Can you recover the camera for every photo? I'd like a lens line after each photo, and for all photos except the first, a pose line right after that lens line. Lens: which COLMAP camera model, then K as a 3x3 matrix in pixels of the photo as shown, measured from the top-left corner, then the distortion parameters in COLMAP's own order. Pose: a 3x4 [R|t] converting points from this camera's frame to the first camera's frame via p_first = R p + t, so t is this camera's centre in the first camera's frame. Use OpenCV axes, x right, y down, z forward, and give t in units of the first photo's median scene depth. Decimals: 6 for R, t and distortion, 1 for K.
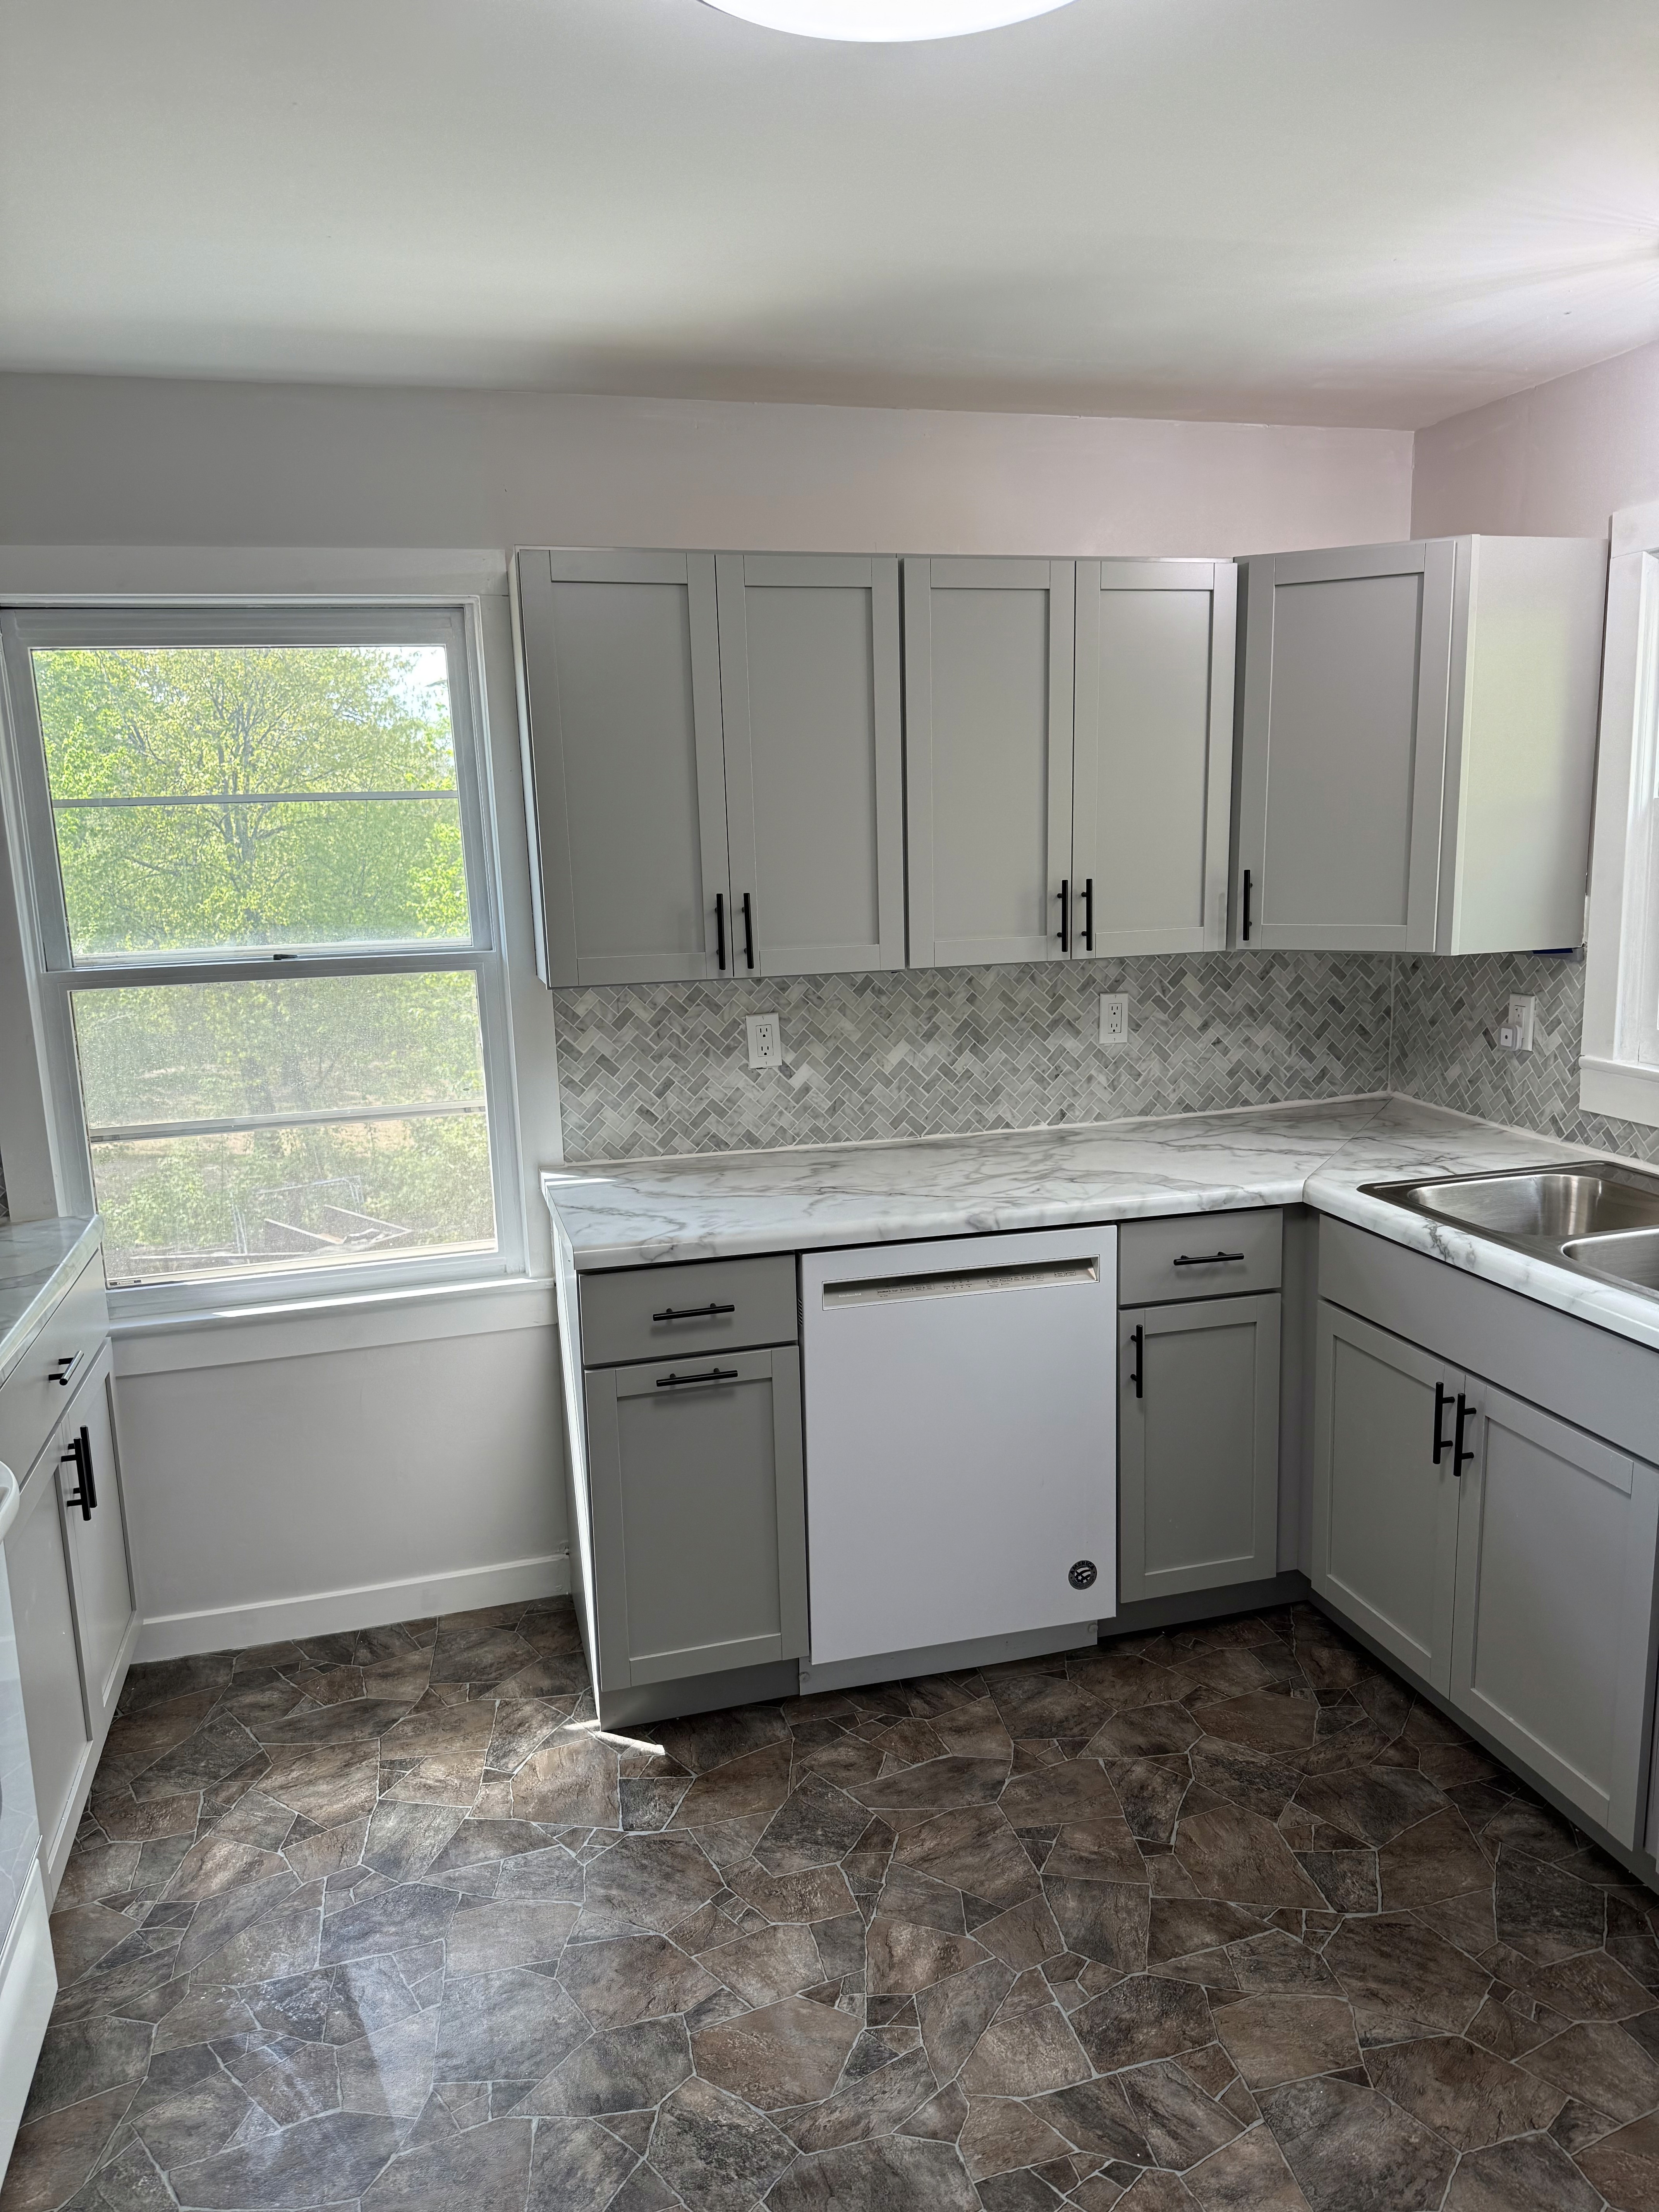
lens RADIAL K [[1583.2, 0, 829.5], [0, 1583.2, 1106.0], [0, 0, 1]] dist [0.061055, -0.049489]
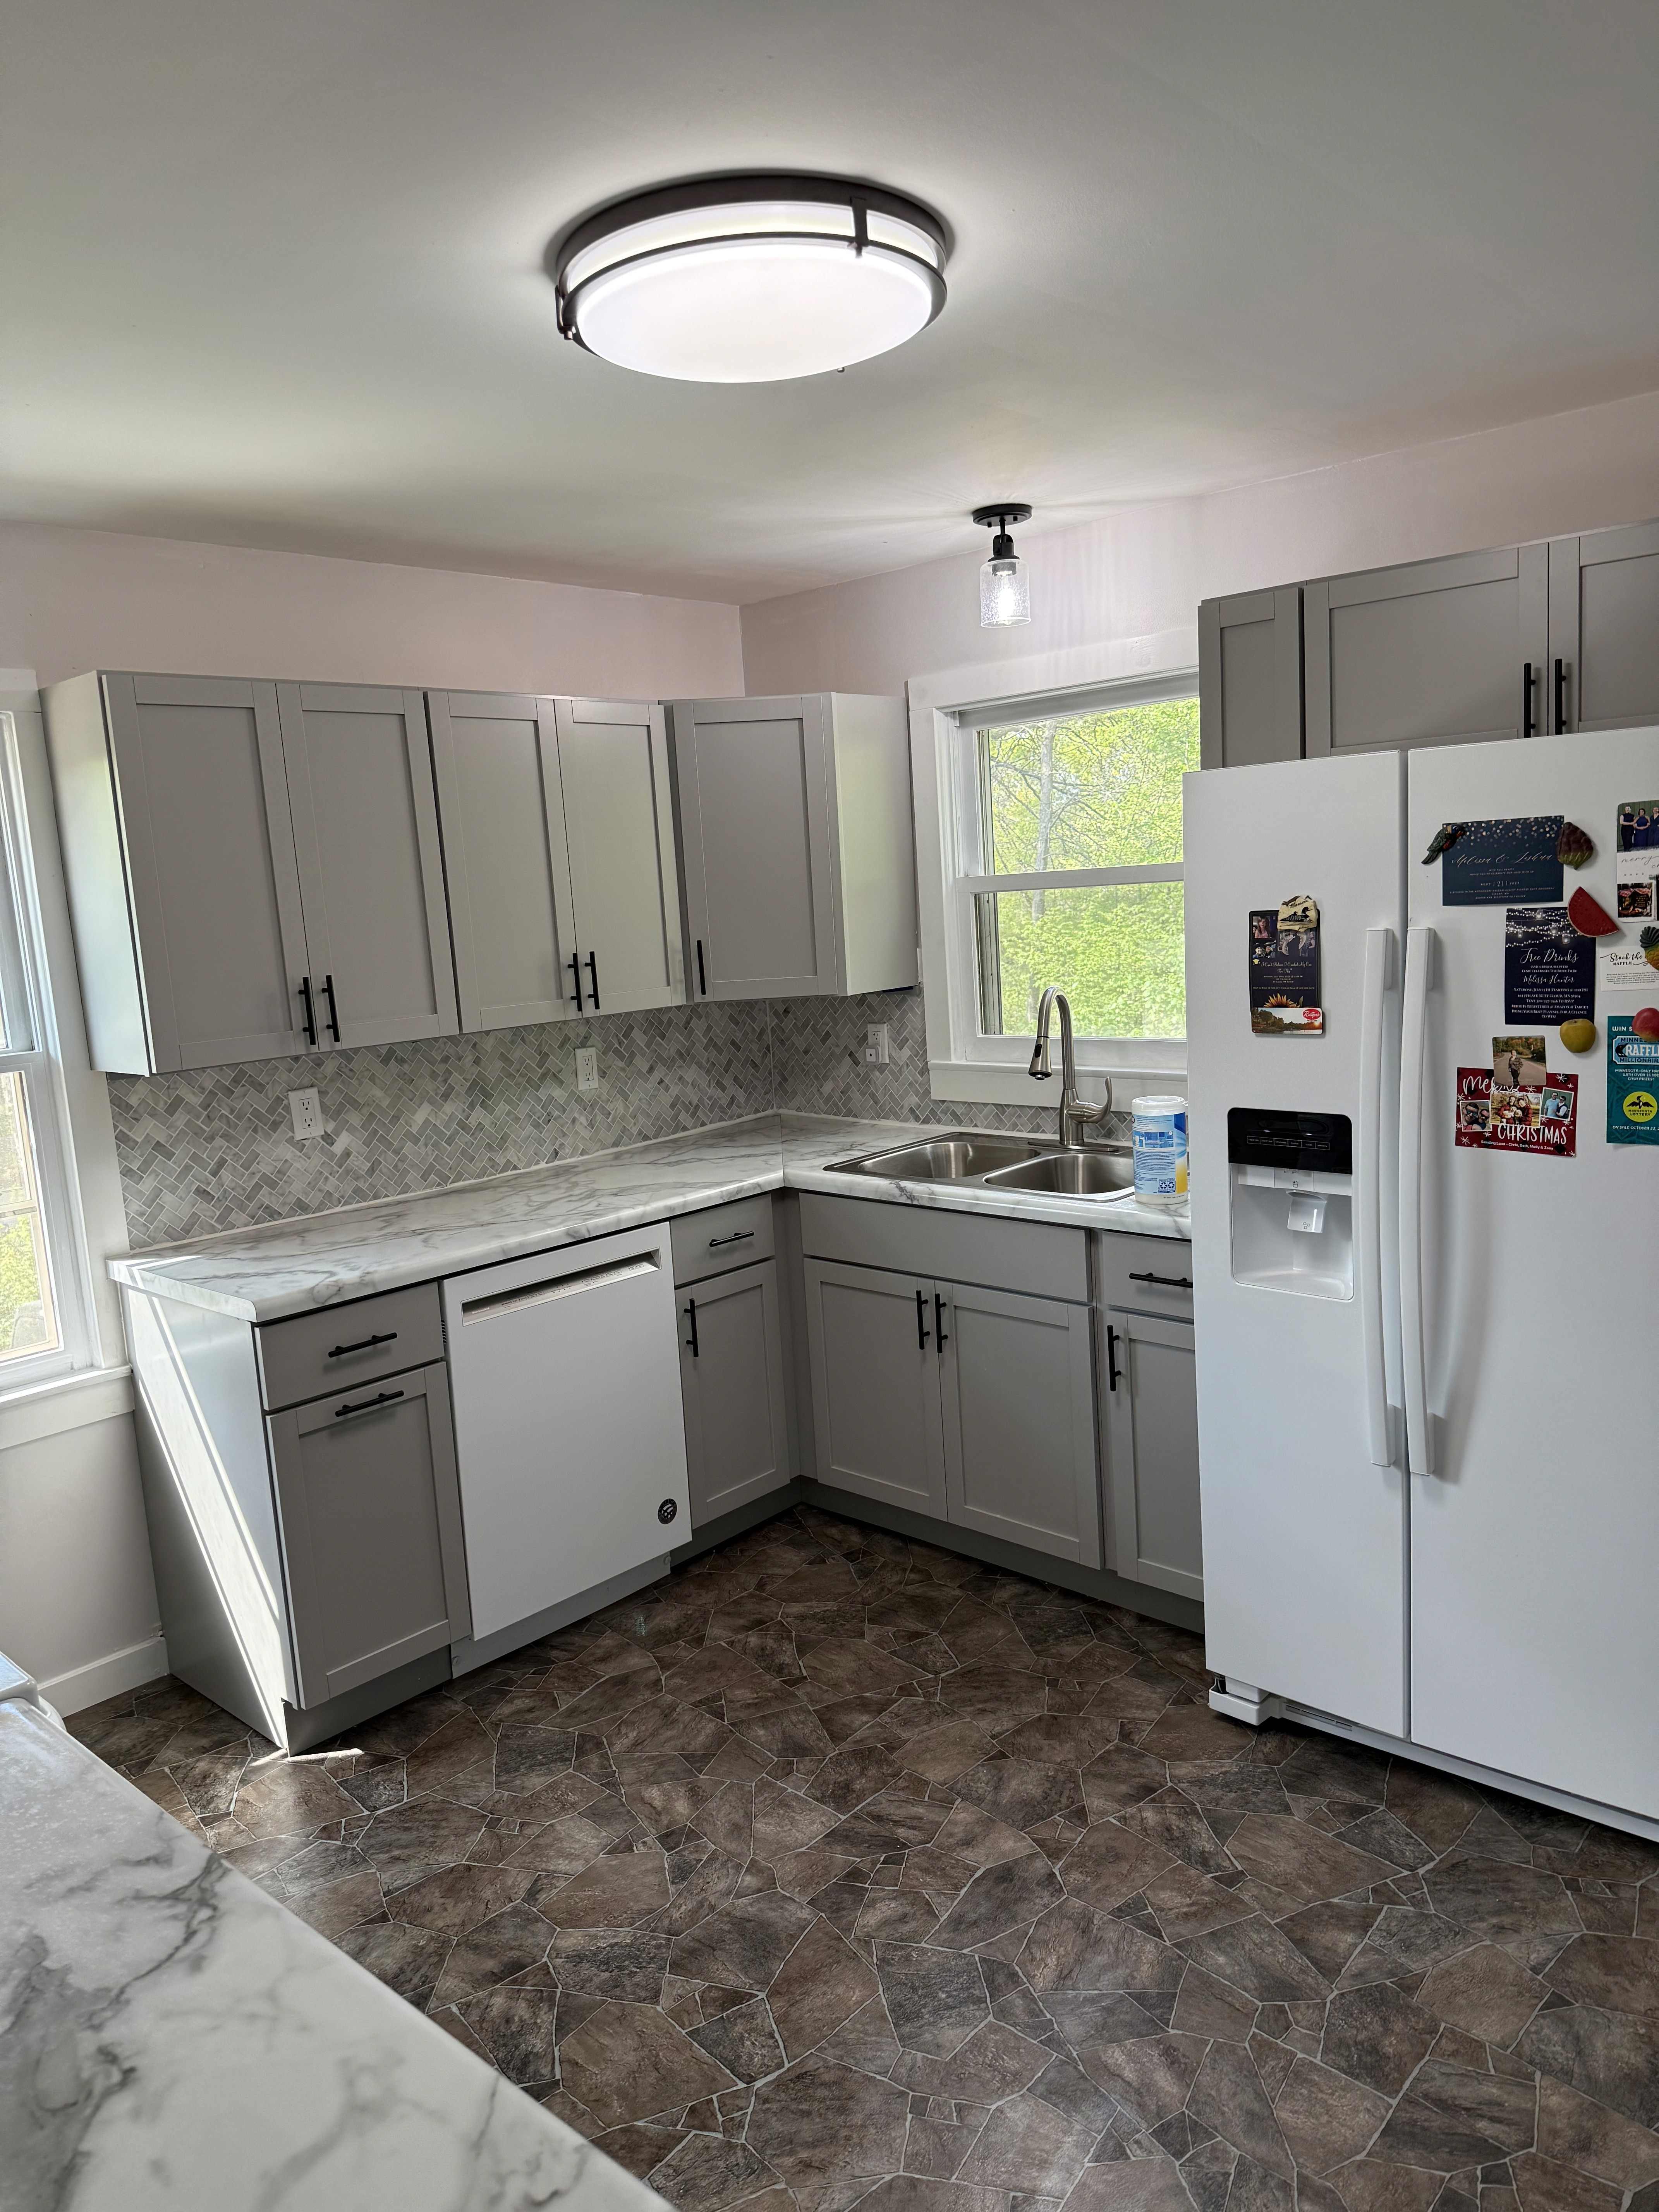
lens RADIAL K [[1519.7, 0, 829.5], [0, 1519.7, 1106.0], [0, 0, 1]] dist [0.088557, -0.105551]
pose [[0.861319, -0.103596, 0.497391, -0.285934], [0.132981, 0.990830, -0.023911, 0.029797], [-0.490353, 0.086739, 0.867197, -0.108629]]
